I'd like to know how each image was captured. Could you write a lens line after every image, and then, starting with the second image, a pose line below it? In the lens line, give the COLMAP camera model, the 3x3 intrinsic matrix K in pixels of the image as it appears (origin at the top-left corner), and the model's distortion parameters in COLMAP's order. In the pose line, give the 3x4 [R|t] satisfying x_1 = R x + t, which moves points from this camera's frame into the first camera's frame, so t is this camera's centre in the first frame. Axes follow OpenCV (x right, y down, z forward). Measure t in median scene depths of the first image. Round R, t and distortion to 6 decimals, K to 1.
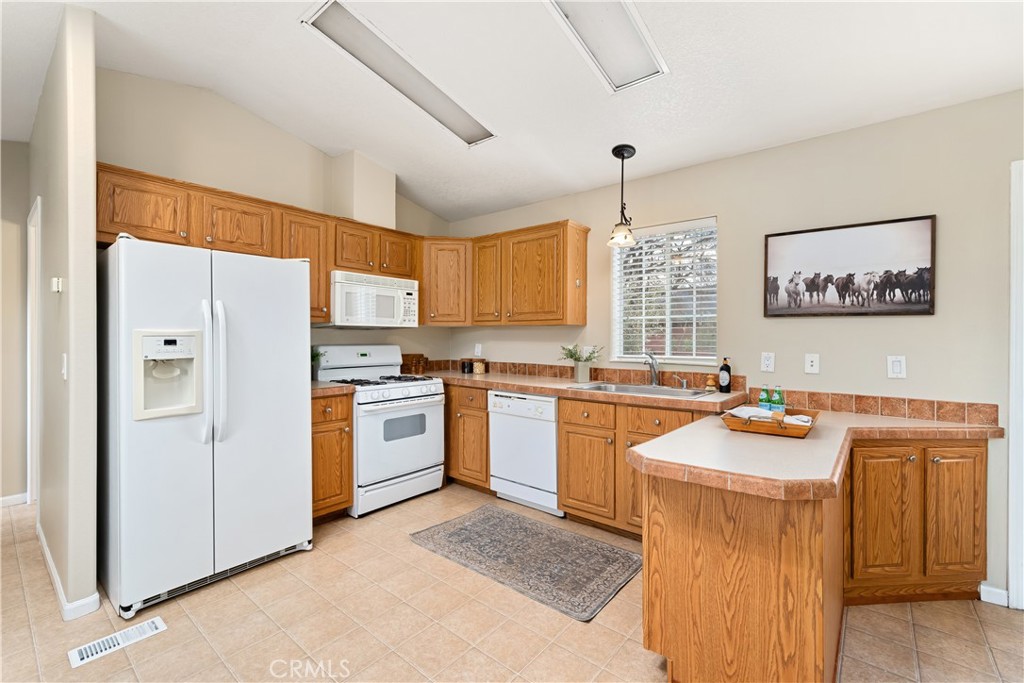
lens RADIAL K [[439.8, 0, 510.0], [0, 439.8, 336.2], [0, 0, 1]] dist [0.000838, 0.000085]
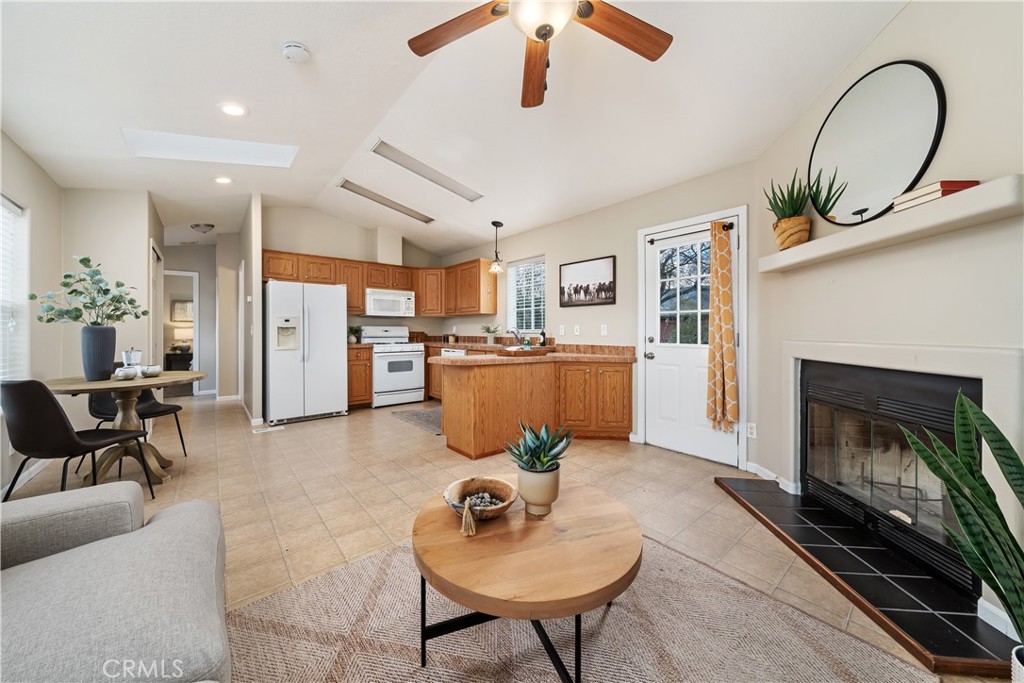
lens RADIAL K [[361.0, 0, 511.0], [0, 361.0, 331.0], [0, 0, 1]] dist [0.000488, 0.000096]
pose [[0.983747, -0.005897, -0.179461, 0.686411], [0.005666, 0.999982, -0.001805, 0.067143], [0.179468, 0.000759, 0.983763, -0.642333]]
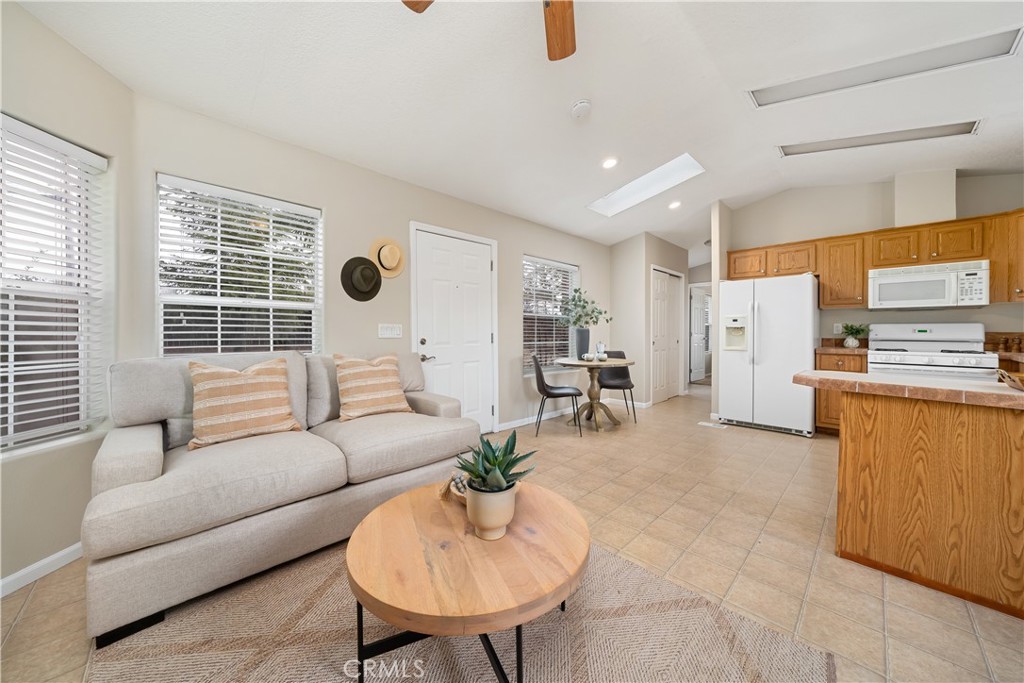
lens RADIAL K [[361.0, 0, 511.0], [0, 361.0, 331.0], [0, 0, 1]] dist [0.000488, 0.000096]
pose [[-0.104529, -0.007895, -0.994491, 1.092352], [-0.002004, 0.999968, -0.007728, 0.073204], [0.994520, 0.001185, -0.104541, -0.036328]]
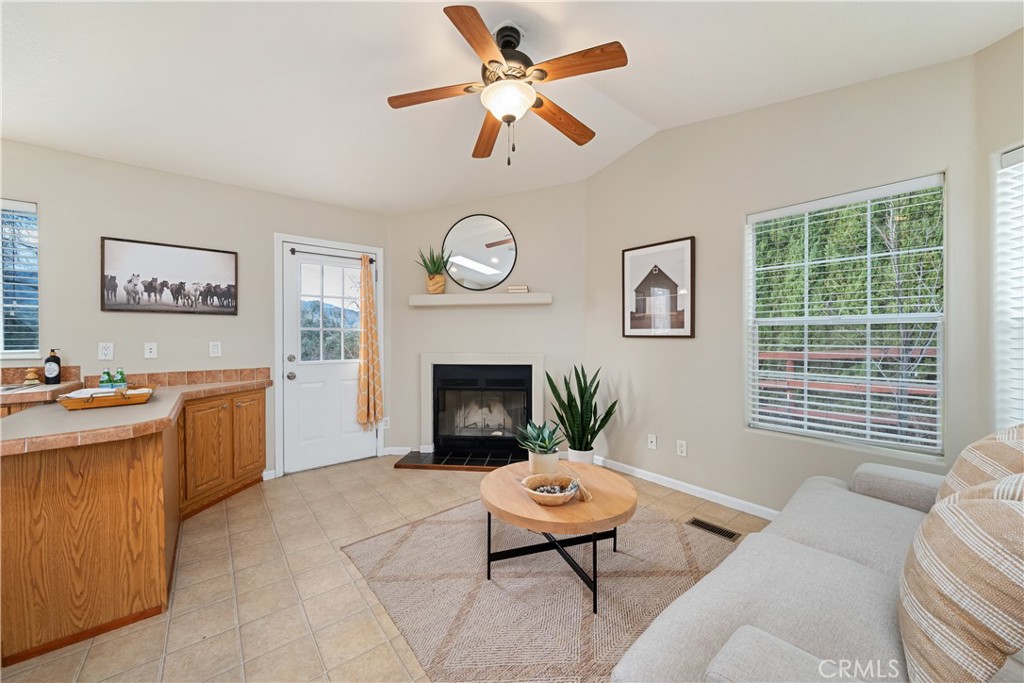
lens RADIAL K [[373.1, 0, 505.9], [0, 373.1, 337.7], [0, 0, 1]] dist [-0.002273, -0.000087]
pose [[0.200860, -0.010839, 0.979560, -0.141513], [0.005784, 0.999934, 0.009878, 0.021831], [-0.979603, 0.003682, 0.200910, -0.193420]]
